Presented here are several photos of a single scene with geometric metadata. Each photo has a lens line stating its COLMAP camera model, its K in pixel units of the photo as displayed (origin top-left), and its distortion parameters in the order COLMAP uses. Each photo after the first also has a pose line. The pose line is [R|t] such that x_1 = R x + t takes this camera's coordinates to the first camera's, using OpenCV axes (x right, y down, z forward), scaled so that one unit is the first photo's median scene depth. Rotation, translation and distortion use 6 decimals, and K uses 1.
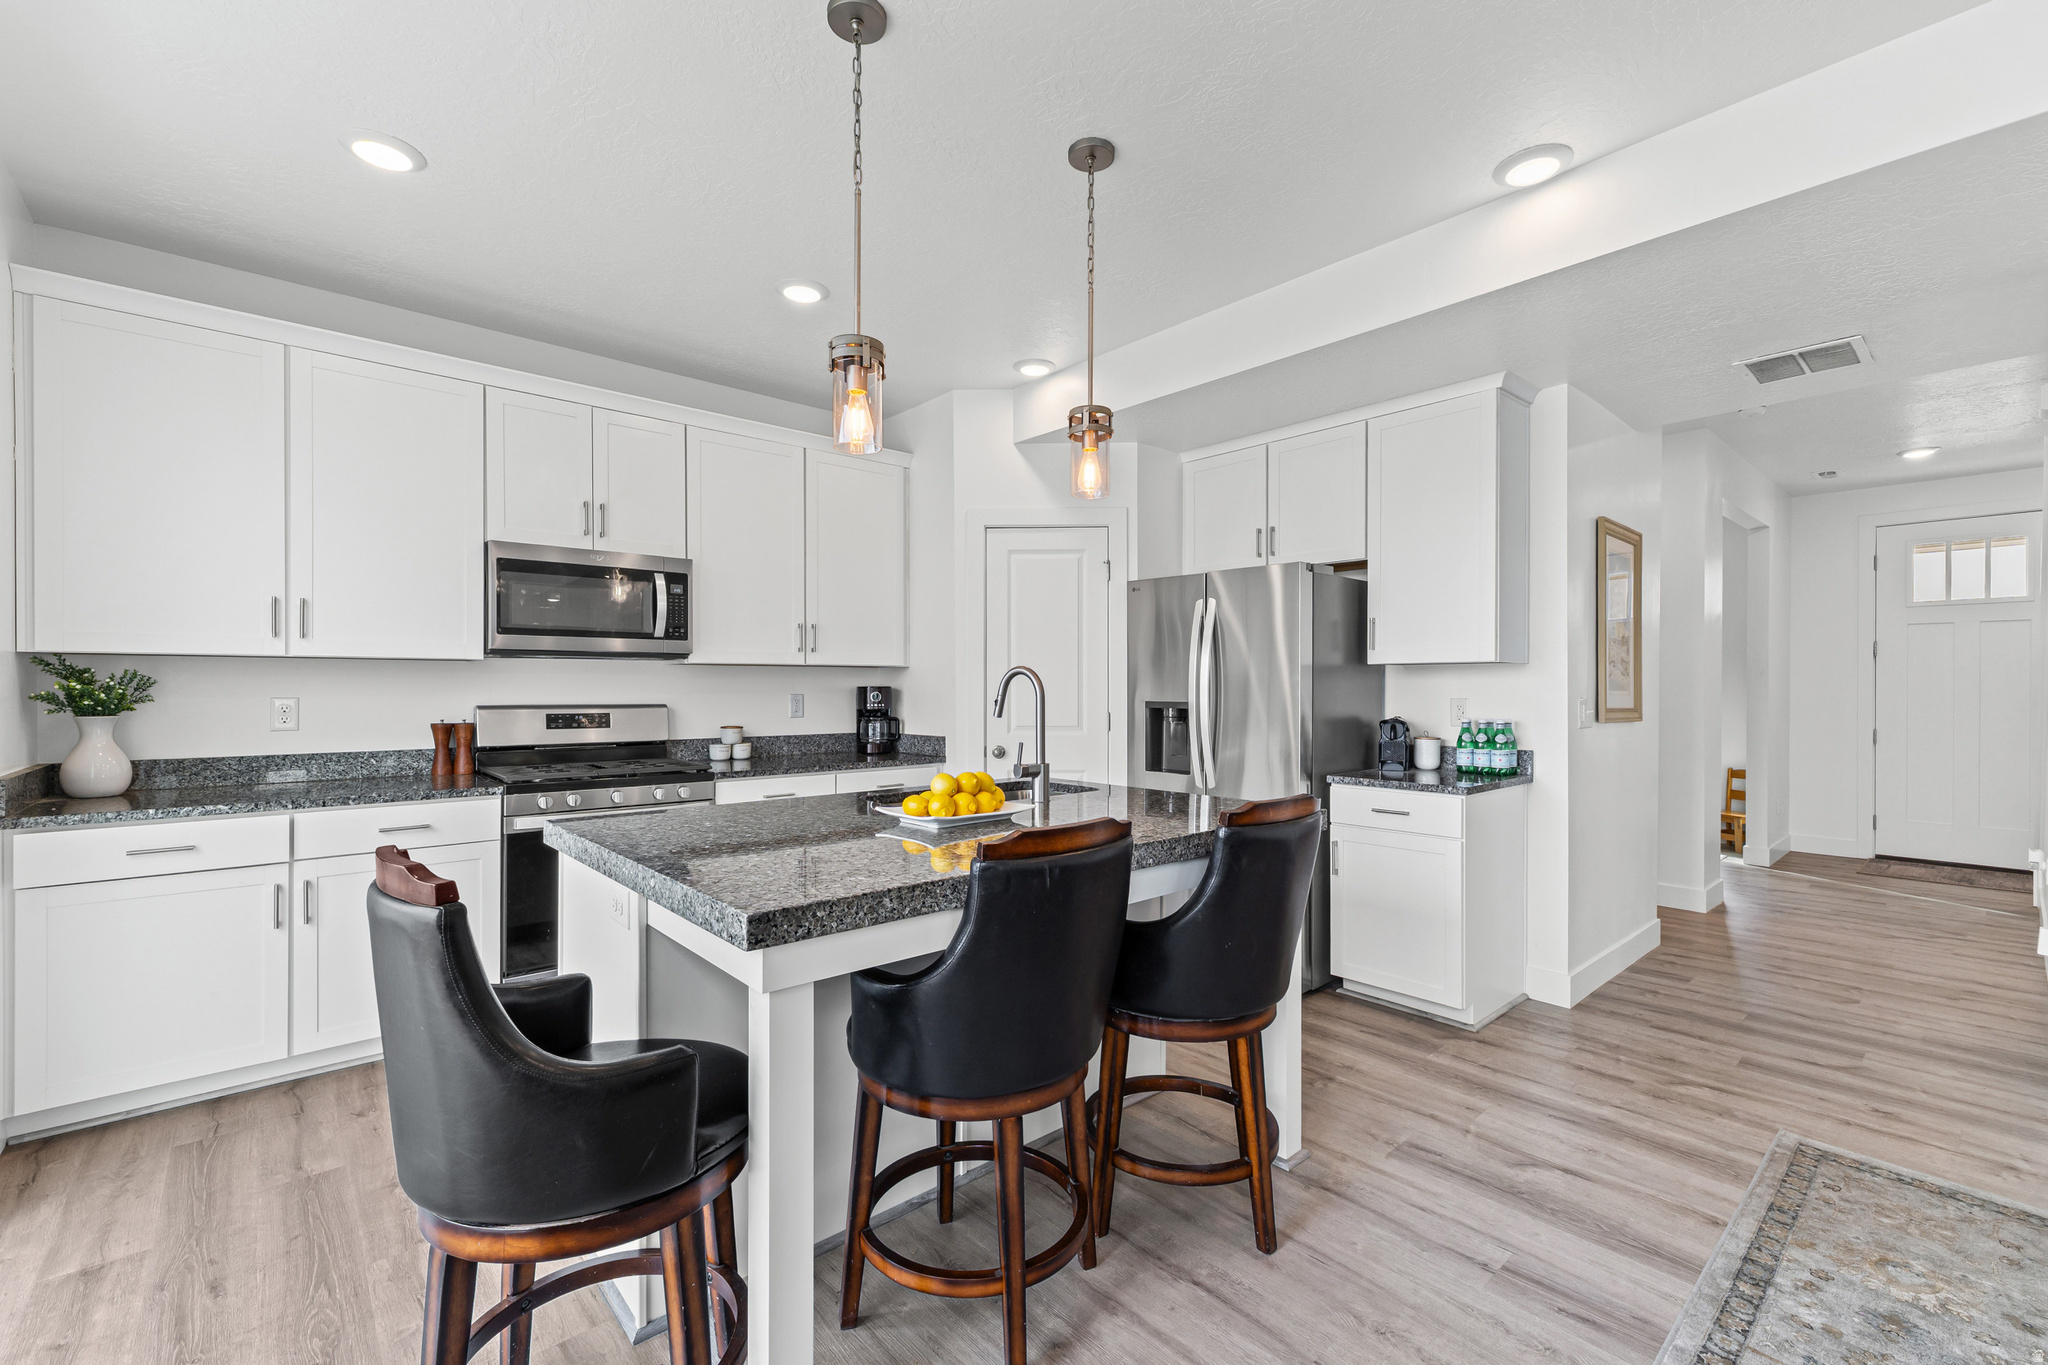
lens RADIAL K [[872.1, 0, 1050.0], [0, 872.1, 689.5], [0, 0, 1]] dist [0.030095, 0.000017]
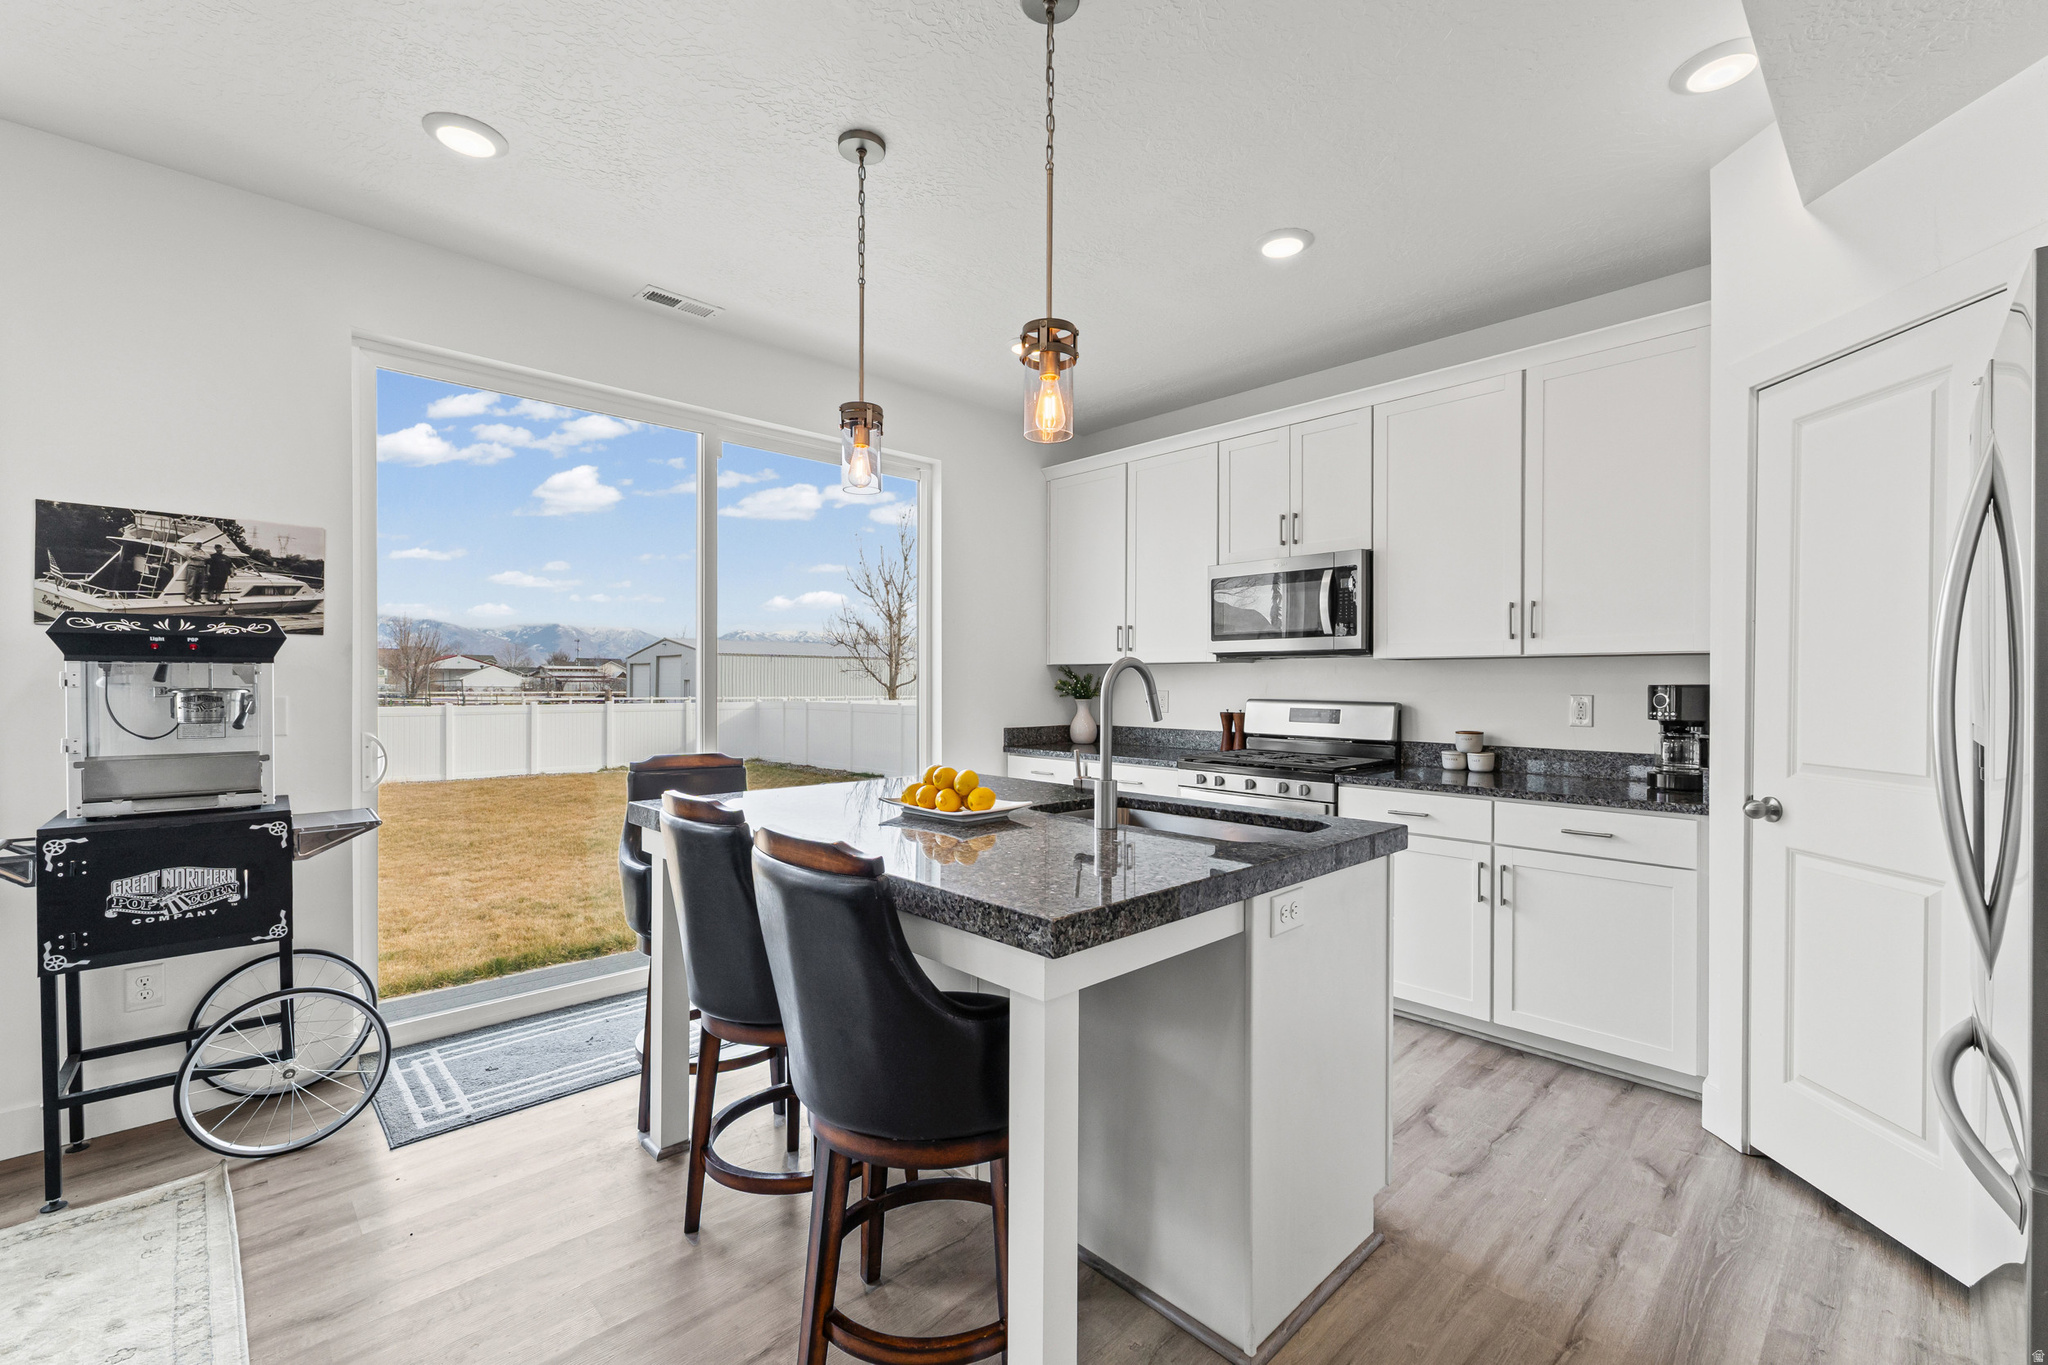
lens RADIAL K [[908.6, 0, 1024.0], [0, 908.6, 682.5], [0, 0, 1]] dist [0.031636, -0.000040]
pose [[0.021511, -0.000238, -0.999769, 0.567317], [-0.007354, 0.999973, -0.000396, -0.001588], [0.999742, 0.007361, 0.021508, 0.620659]]
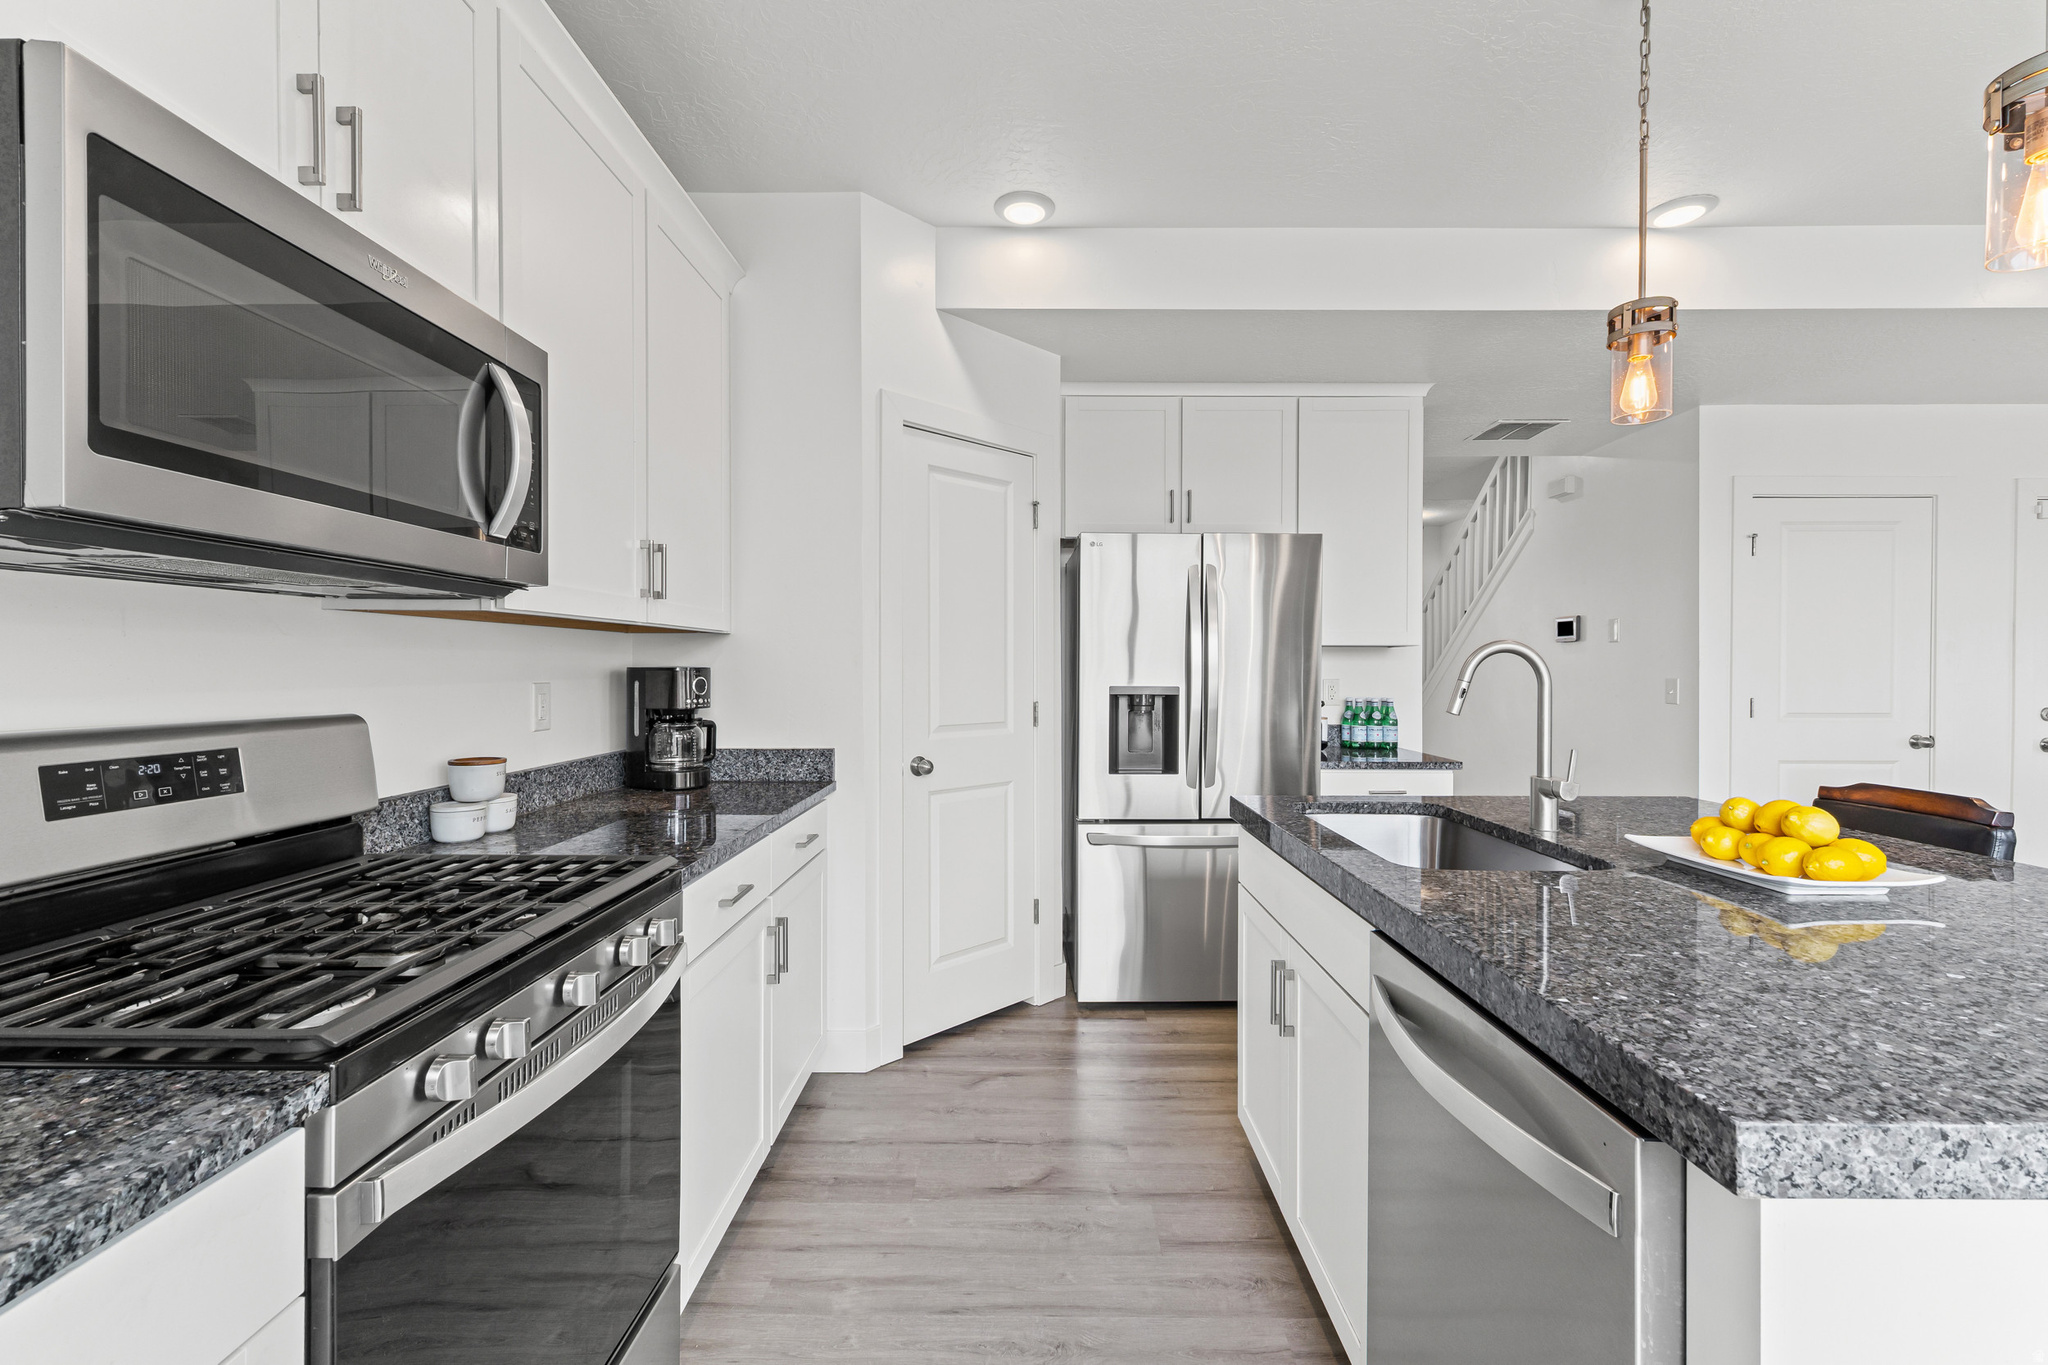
lens RADIAL K [[844.6, 0, 1027.6], [0, 844.6, 665.5], [0, 0, 1]] dist [0.011839, 0.000091]
pose [[0.686355, 0.001698, 0.727265, -0.541969], [0.001487, 0.999992, -0.003739, -0.002710], [-0.727265, 0.003648, 0.686347, 0.571385]]
